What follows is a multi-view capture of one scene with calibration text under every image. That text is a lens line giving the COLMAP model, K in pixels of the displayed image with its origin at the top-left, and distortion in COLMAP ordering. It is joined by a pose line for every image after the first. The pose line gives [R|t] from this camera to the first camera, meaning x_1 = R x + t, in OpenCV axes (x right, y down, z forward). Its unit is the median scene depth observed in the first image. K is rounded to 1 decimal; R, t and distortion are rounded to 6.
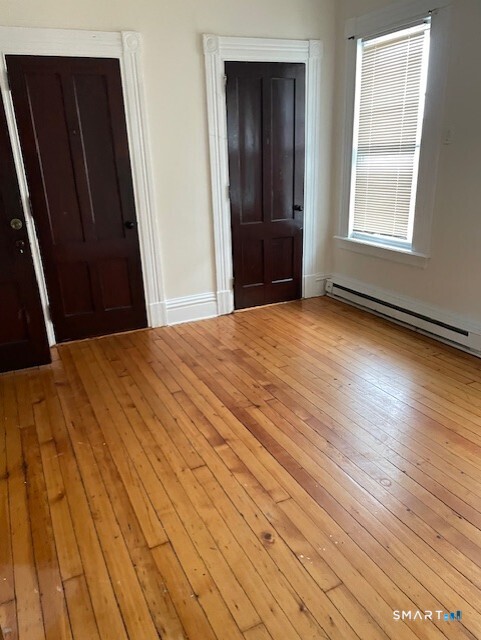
lens RADIAL K [[484.2, 0, 237.6], [0, 484.2, 321.5], [0, 0, 1]] dist [0.074091, -0.105788]
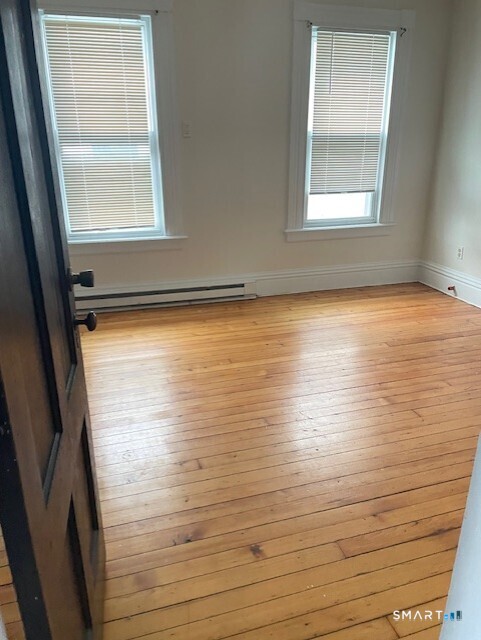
lens RADIAL K [[484.2, 0, 237.6], [0, 484.2, 321.5], [0, 0, 1]] dist [0.074091, -0.105788]
pose [[0.156521, -0.301544, 0.940517, -0.680198], [0.328964, 0.913799, 0.238231, -0.174109], [-0.931281, 0.272108, 0.242226, 0.639217]]
